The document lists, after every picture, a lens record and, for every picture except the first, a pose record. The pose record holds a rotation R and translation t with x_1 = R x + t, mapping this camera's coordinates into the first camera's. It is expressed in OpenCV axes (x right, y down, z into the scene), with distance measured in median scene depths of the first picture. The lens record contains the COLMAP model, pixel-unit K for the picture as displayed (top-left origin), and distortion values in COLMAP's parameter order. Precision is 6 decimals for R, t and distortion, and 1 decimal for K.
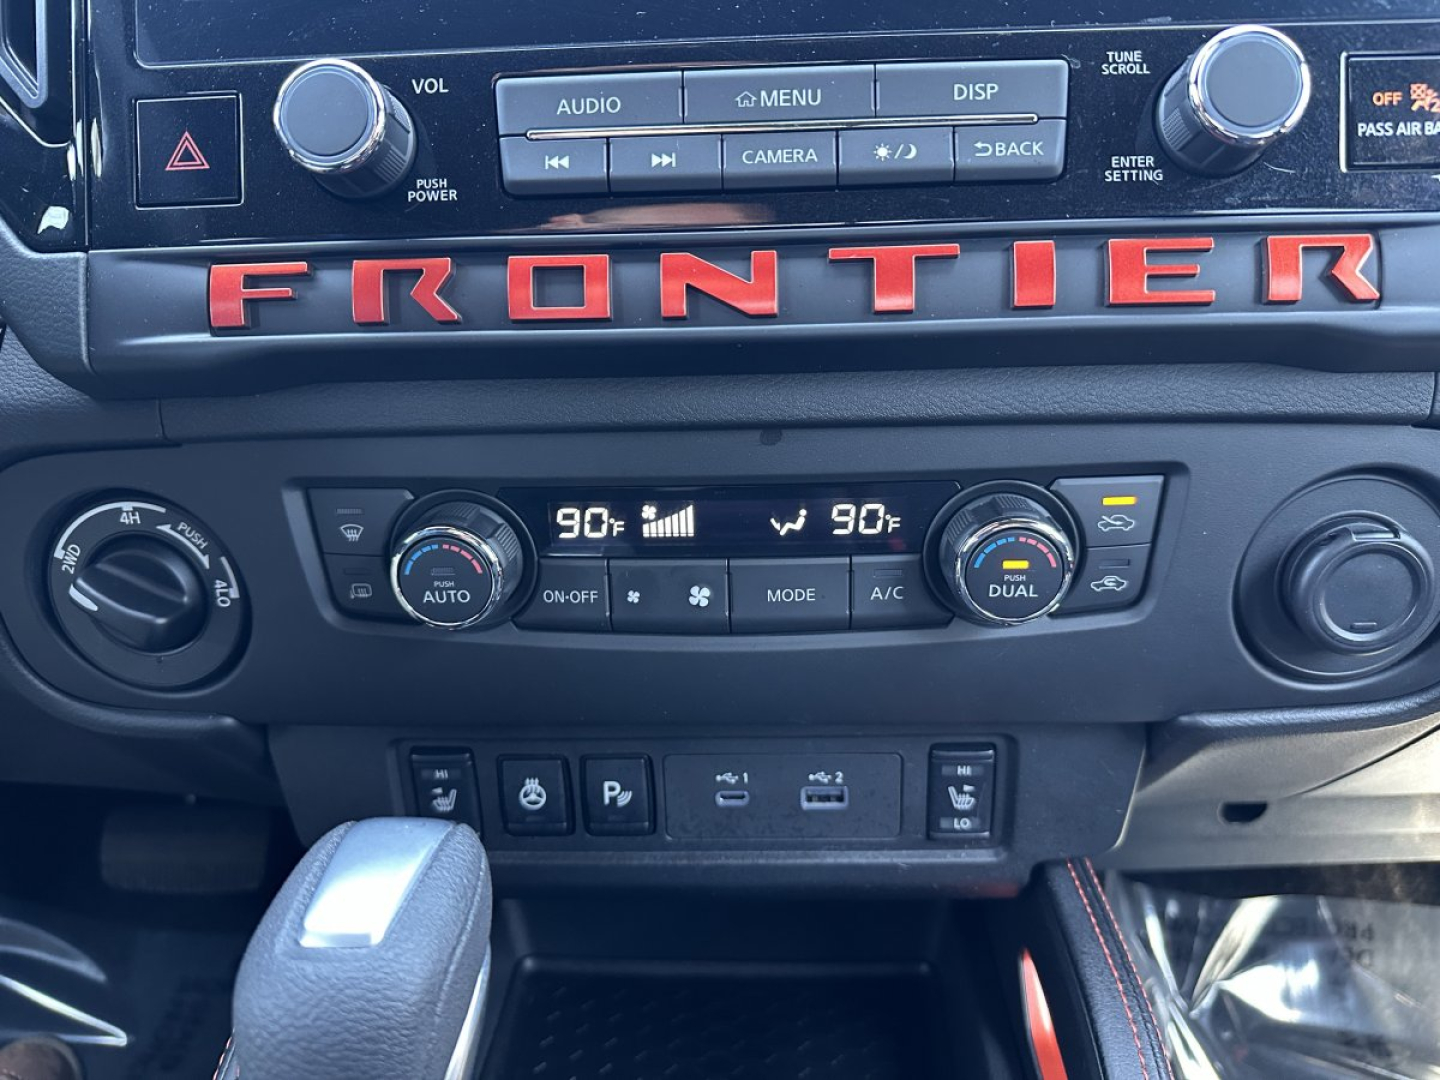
lens RADIAL K [[986.3, 0, 734.9], [0, 986.3, 523.0], [0, 0, 1]] dist [0.087205, -0.130698]
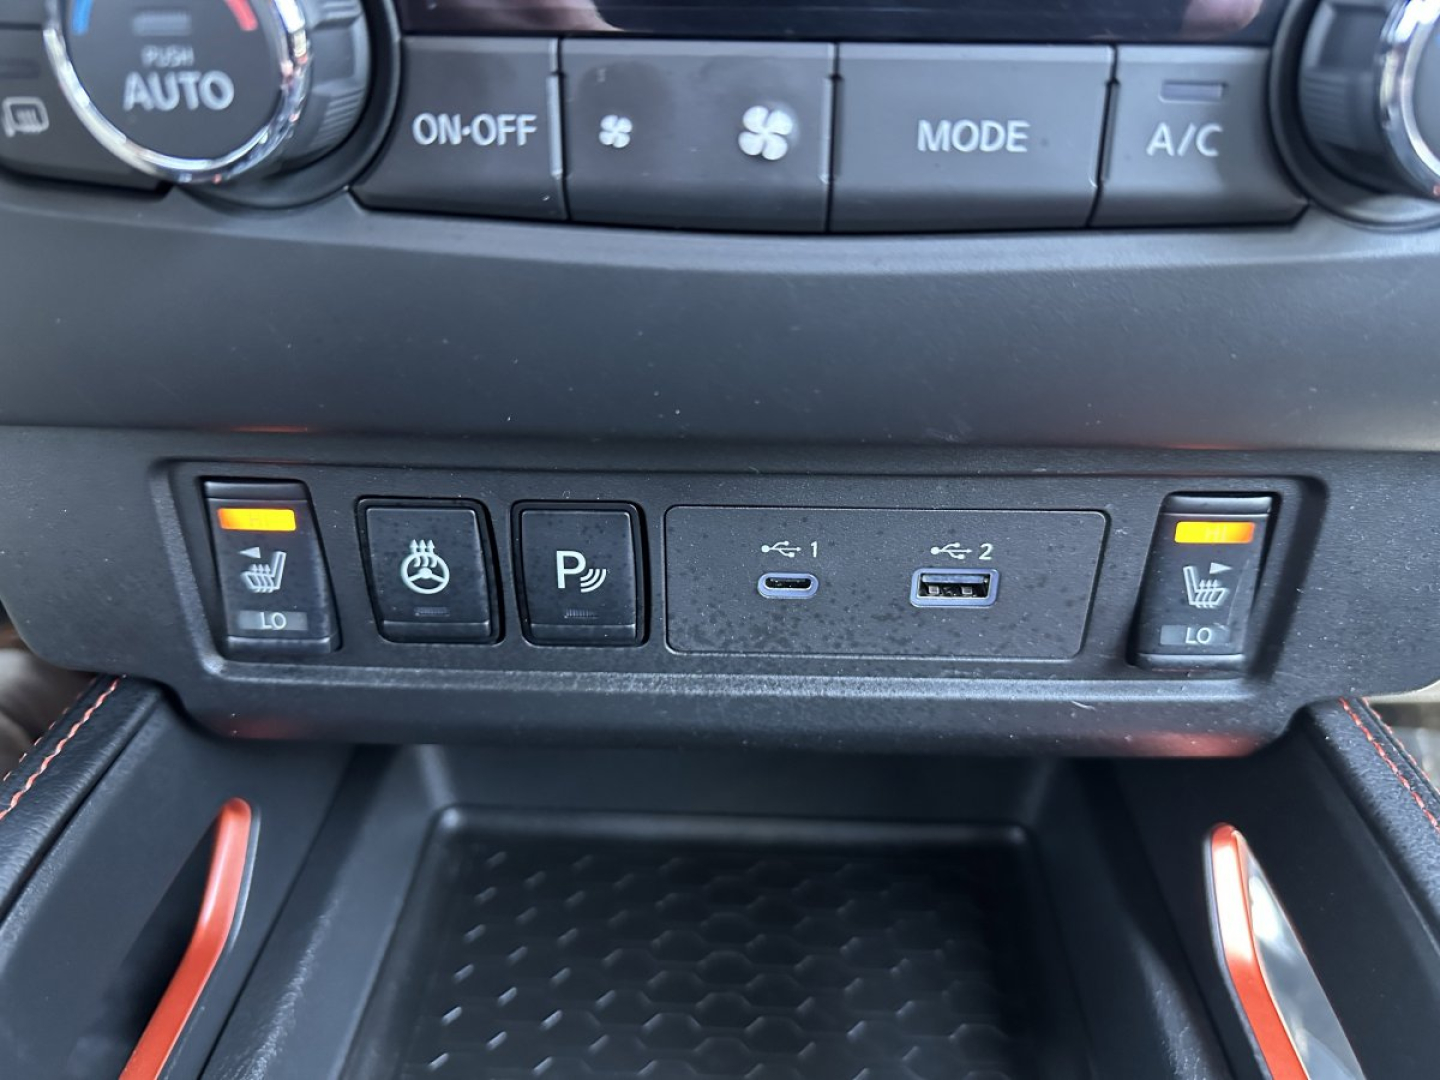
lens RADIAL K [[1061.3, 0, 720.0], [0, 1061.3, 540.0], [0, 0, 1]] dist [0.099487, -0.225273]
pose [[0.999551, 0.022094, 0.020246, -0.053152], [-0.025686, 0.979657, 0.199031, 0.134892], [-0.015437, -0.199462, 0.979784, 0.421950]]
